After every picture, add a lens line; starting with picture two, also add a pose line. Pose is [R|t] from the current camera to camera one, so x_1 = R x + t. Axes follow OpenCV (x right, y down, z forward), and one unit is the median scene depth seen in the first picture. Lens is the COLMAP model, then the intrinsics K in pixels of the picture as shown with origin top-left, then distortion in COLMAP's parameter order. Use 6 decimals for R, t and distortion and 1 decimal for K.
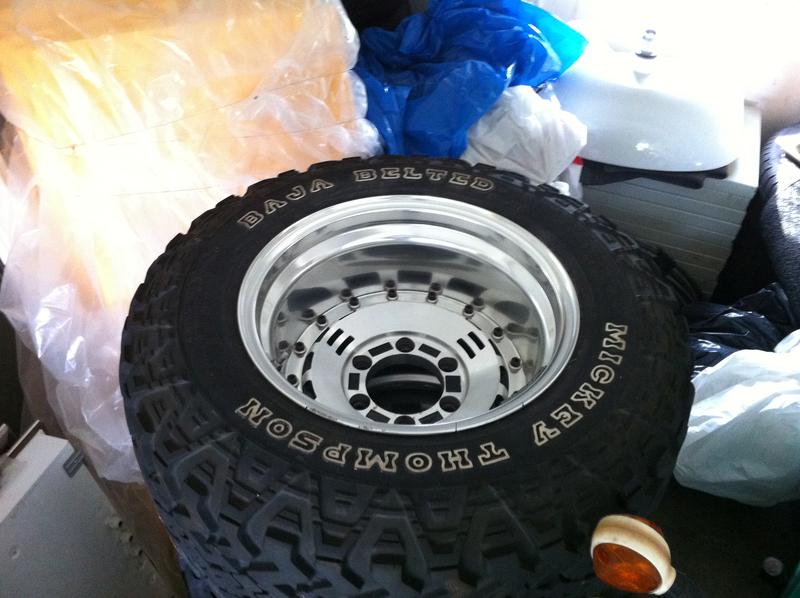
lens RADIAL K [[735.8, 0, 401.4], [0, 735.8, 297.6], [0, 0, 1]] dist [0.038418, -0.149275]
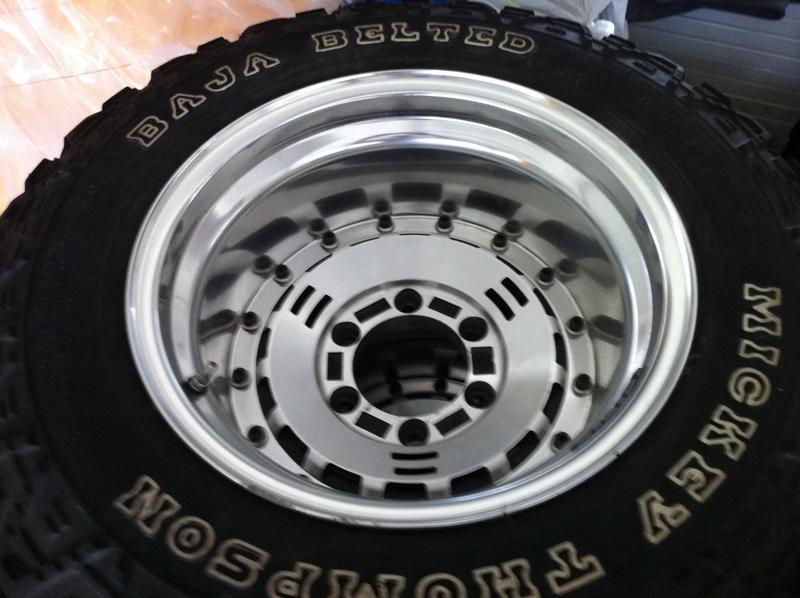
lens RADIAL K [[735.8, 0, 392.9], [0, 735.8, 299.5], [0, 0, 1]] dist [0.038418, -0.149275]
pose [[0.997973, -0.056359, -0.029554, 0.011372], [0.061159, 0.977746, 0.200679, -0.076368], [0.017586, -0.202080, 0.979211, 0.353530]]
